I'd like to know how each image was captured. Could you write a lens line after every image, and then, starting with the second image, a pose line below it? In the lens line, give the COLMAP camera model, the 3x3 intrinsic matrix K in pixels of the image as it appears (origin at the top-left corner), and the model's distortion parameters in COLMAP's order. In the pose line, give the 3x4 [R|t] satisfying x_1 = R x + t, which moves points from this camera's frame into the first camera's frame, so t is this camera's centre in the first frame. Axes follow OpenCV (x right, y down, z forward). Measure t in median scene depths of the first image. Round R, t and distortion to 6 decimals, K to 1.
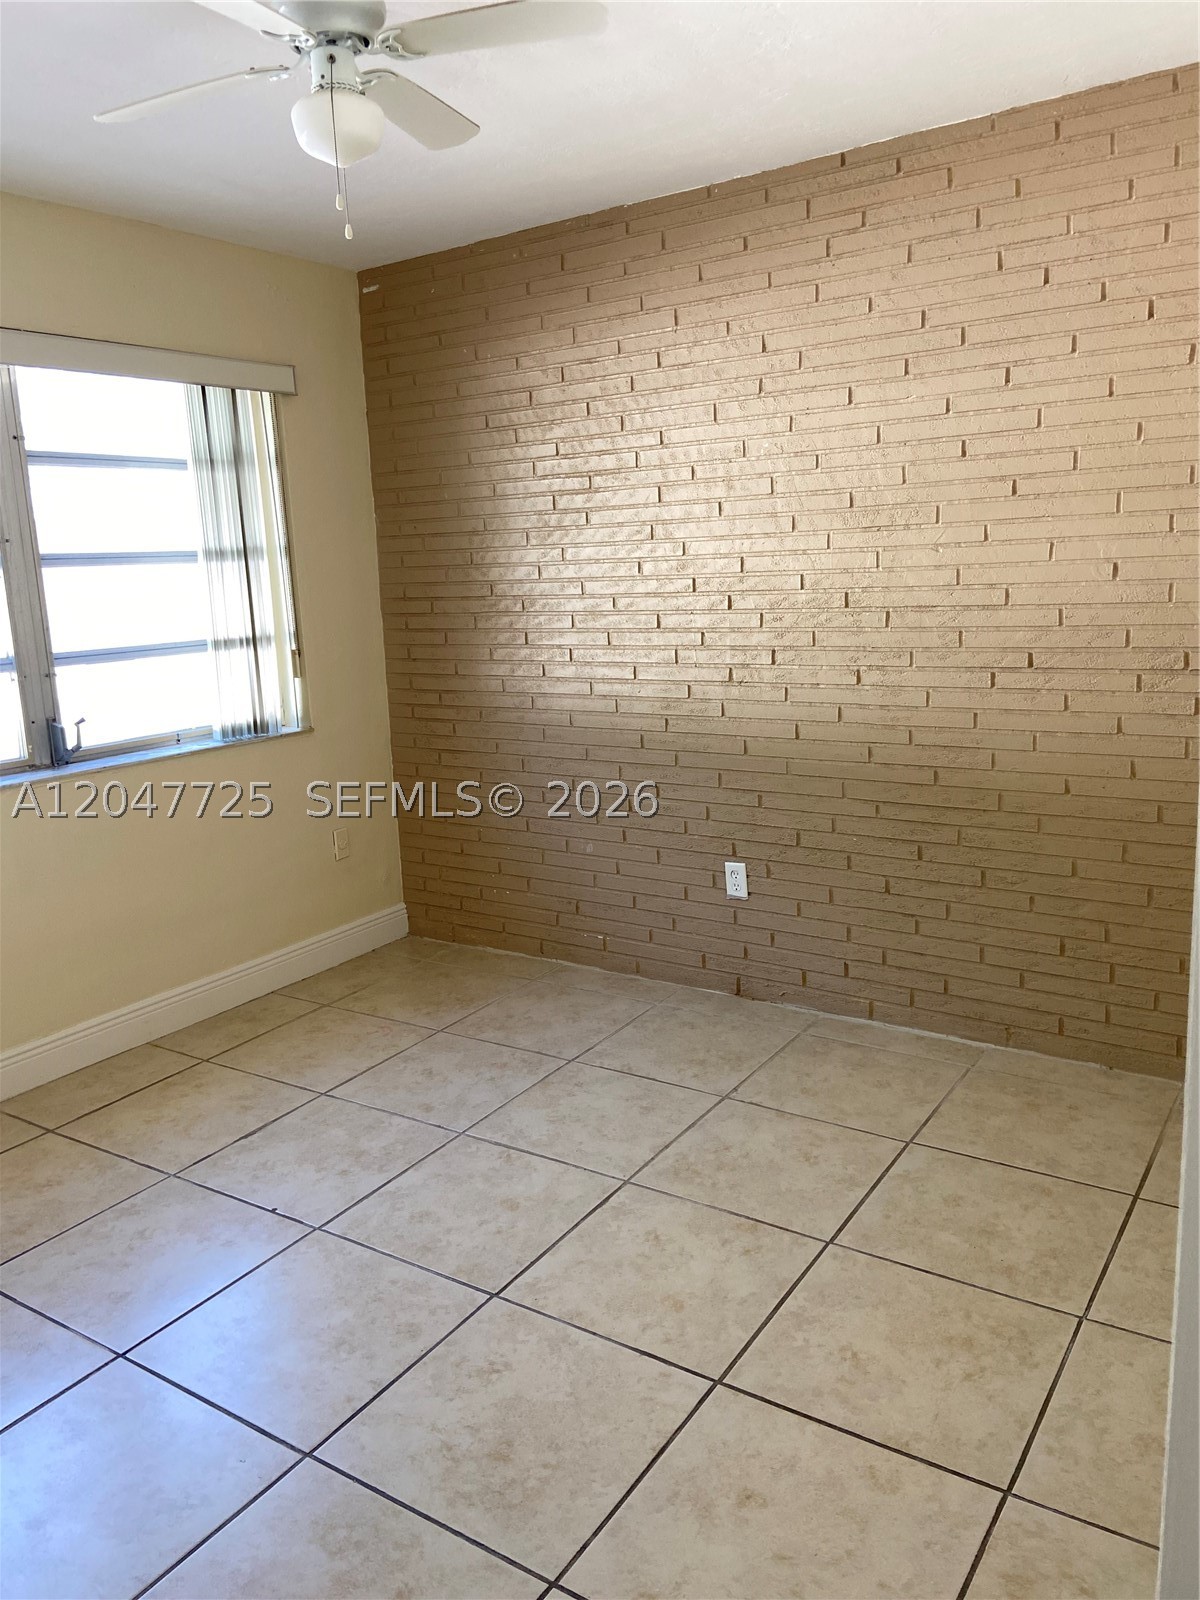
lens RADIAL K [[1202.4, 0, 594.3], [0, 1202.4, 798.7], [0, 0, 1]] dist [0.067091, -0.049714]
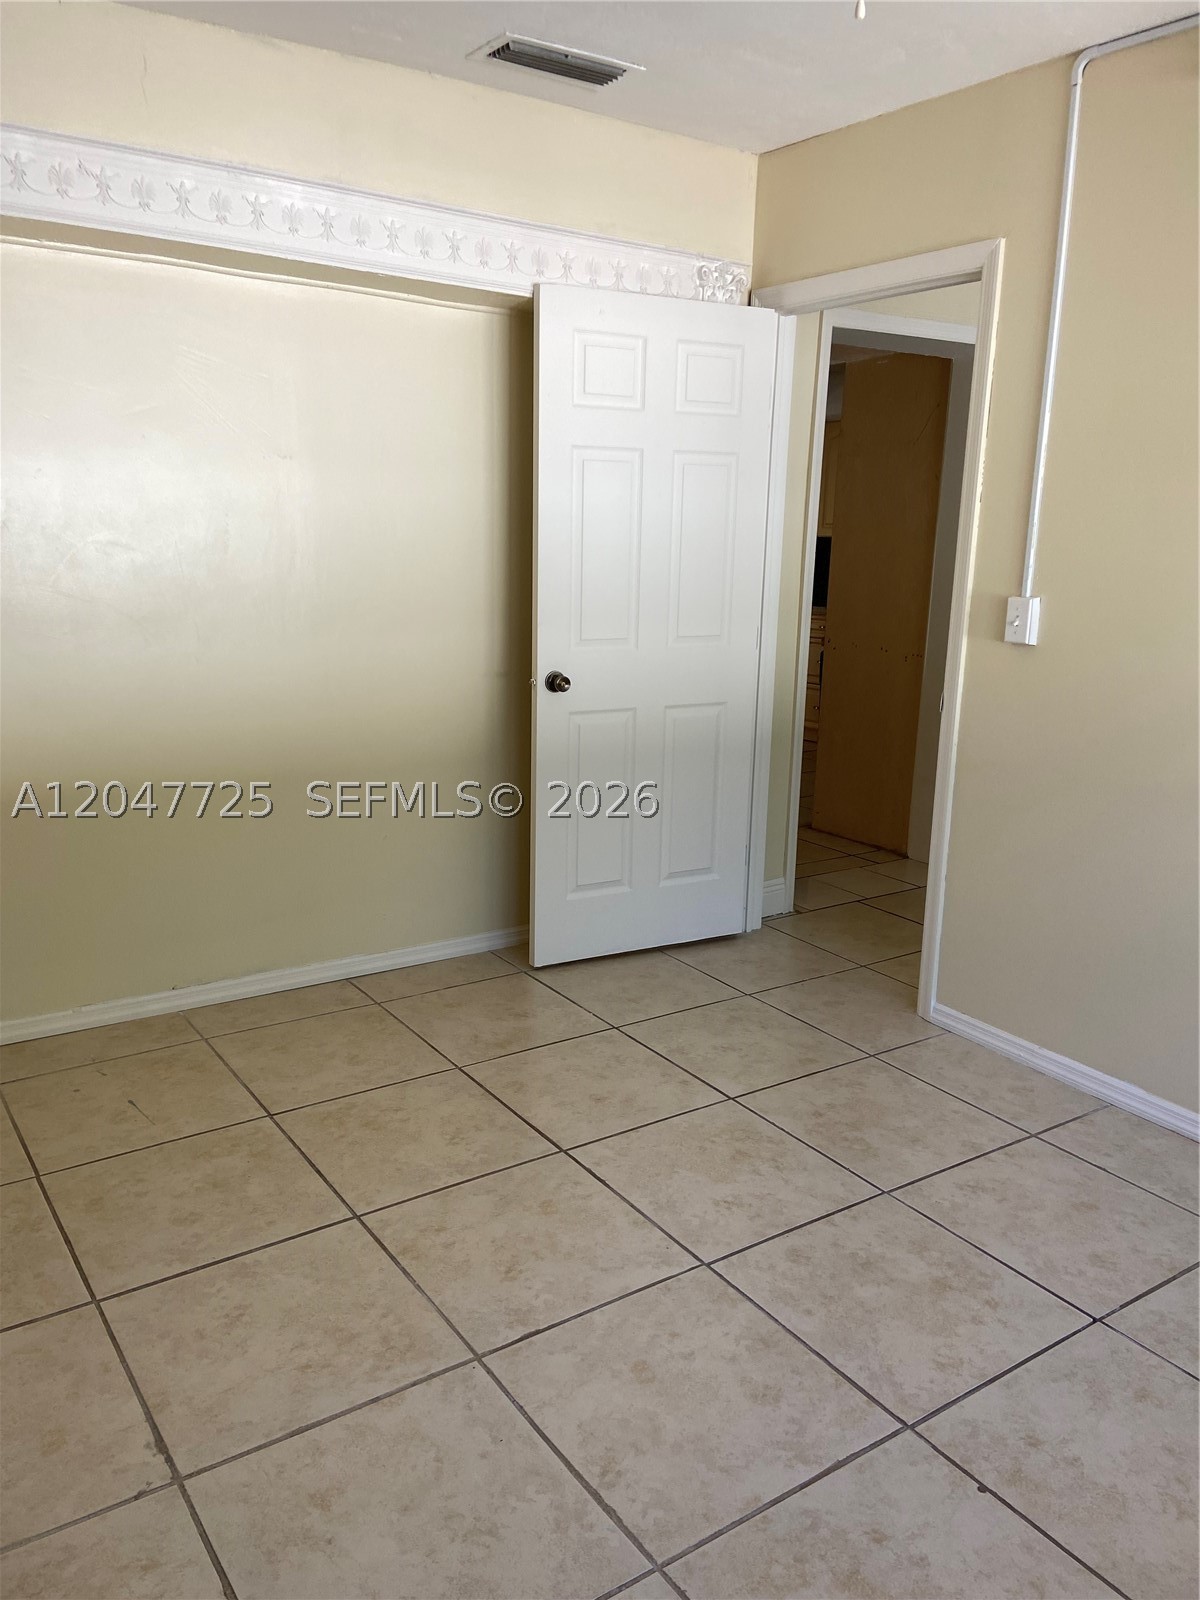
lens RADIAL K [[1202.4, 0, 596.6], [0, 1202.4, 804.3], [0, 0, 1]] dist [0.067091, -0.049714]
pose [[-0.927605, -0.058292, 0.368987, -0.333759], [0.095450, 0.917979, 0.384973, -0.300044], [-0.361163, 0.392323, -0.845957, 1.696059]]
